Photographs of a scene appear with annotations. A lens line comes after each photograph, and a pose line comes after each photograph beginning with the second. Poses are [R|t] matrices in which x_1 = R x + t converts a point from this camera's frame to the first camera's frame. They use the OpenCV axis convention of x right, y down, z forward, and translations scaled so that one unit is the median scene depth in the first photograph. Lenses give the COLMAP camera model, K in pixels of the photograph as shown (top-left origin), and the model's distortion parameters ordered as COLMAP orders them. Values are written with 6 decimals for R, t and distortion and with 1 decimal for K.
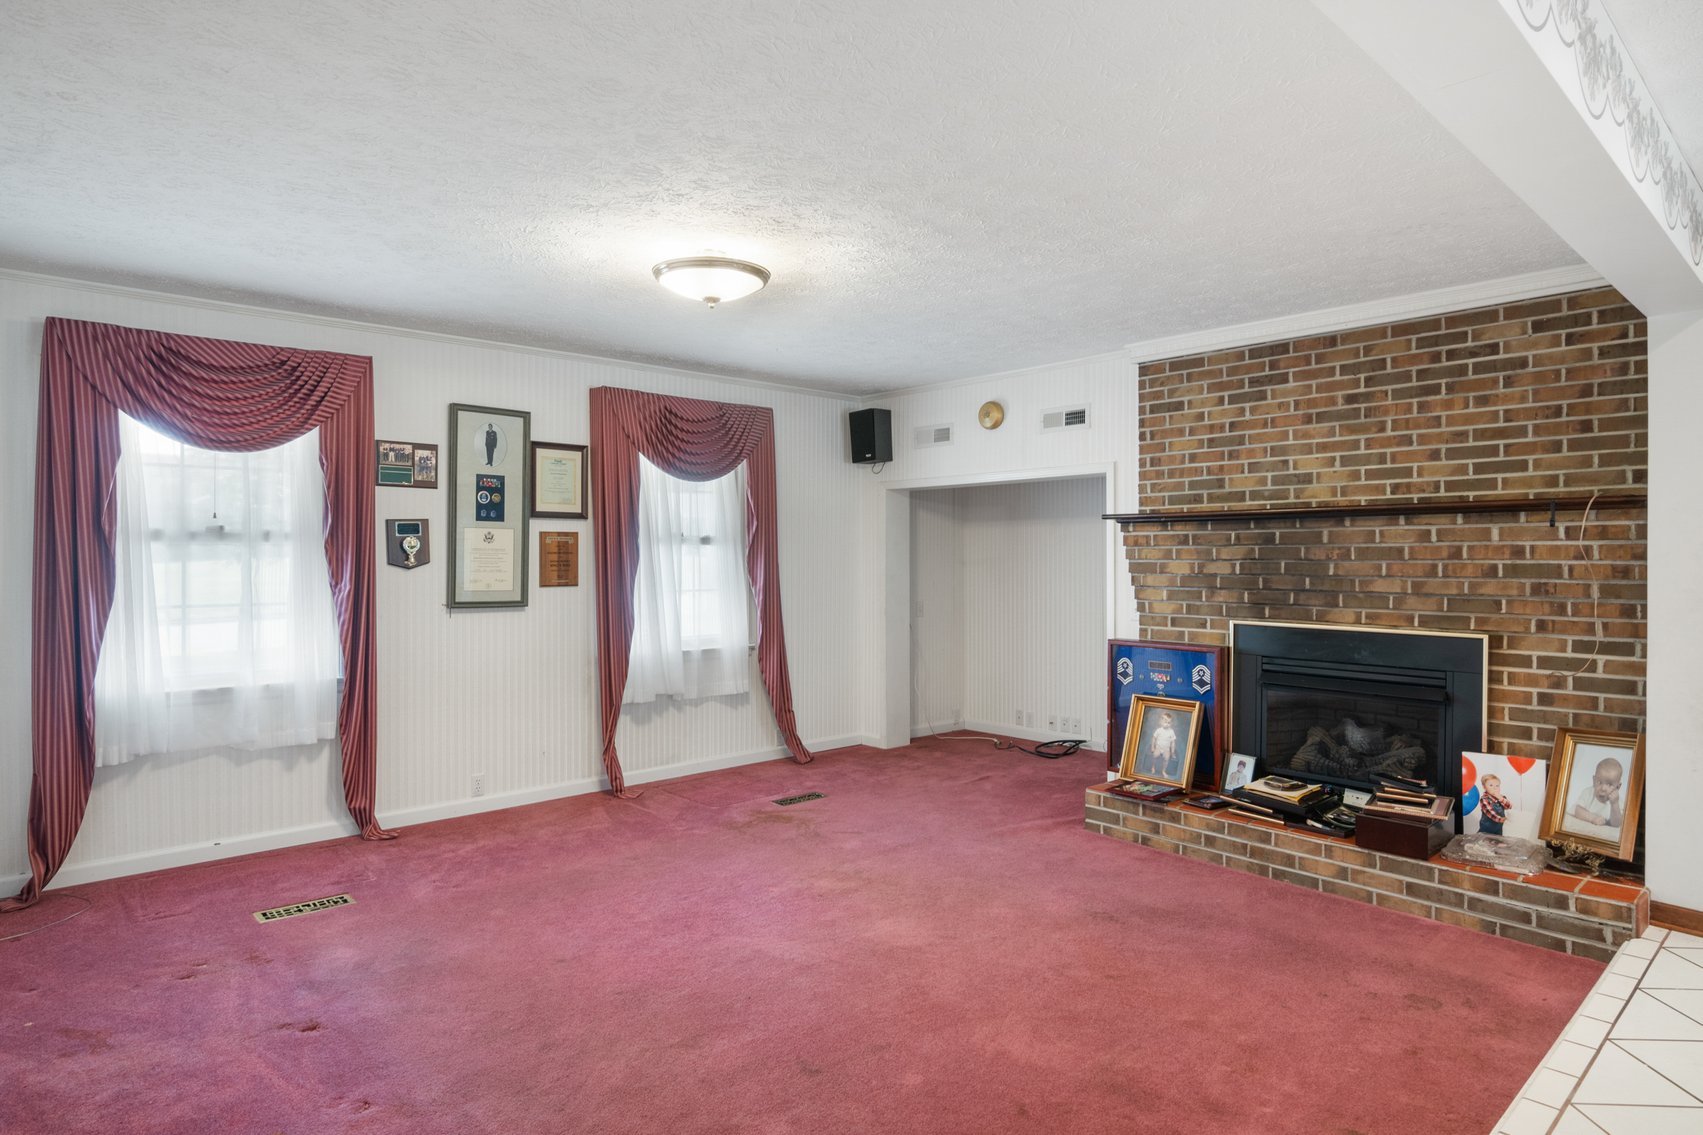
lens RADIAL K [[965.4, 0, 846.2], [0, 965.4, 568.7], [0, 0, 1]] dist [-0.008075, 0.001705]
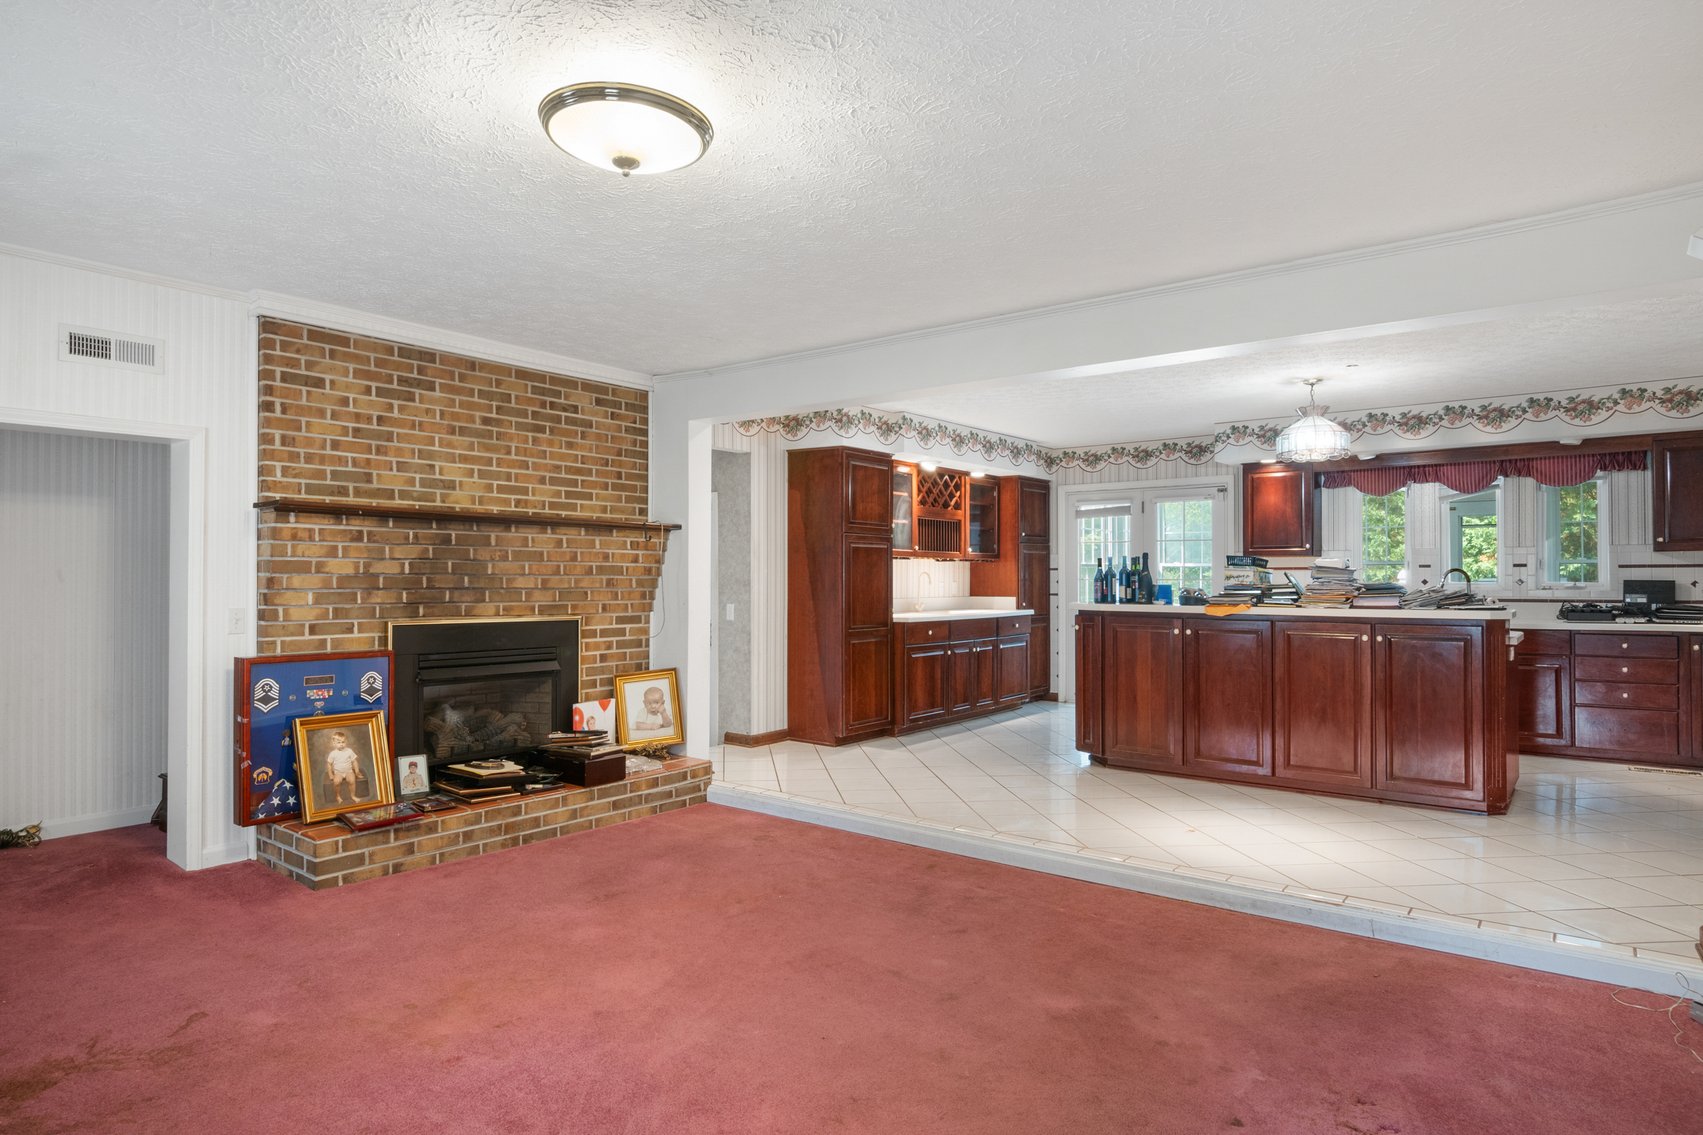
lens RADIAL K [[965.4, 0, 846.2], [0, 965.4, 568.7], [0, 0, 1]] dist [-0.008075, 0.001705]
pose [[-0.168095, 0.005103, 0.985758, -0.666892], [0.002733, 0.999985, -0.004710, 0.006661], [-0.985767, 0.001902, -0.168107, 0.751270]]
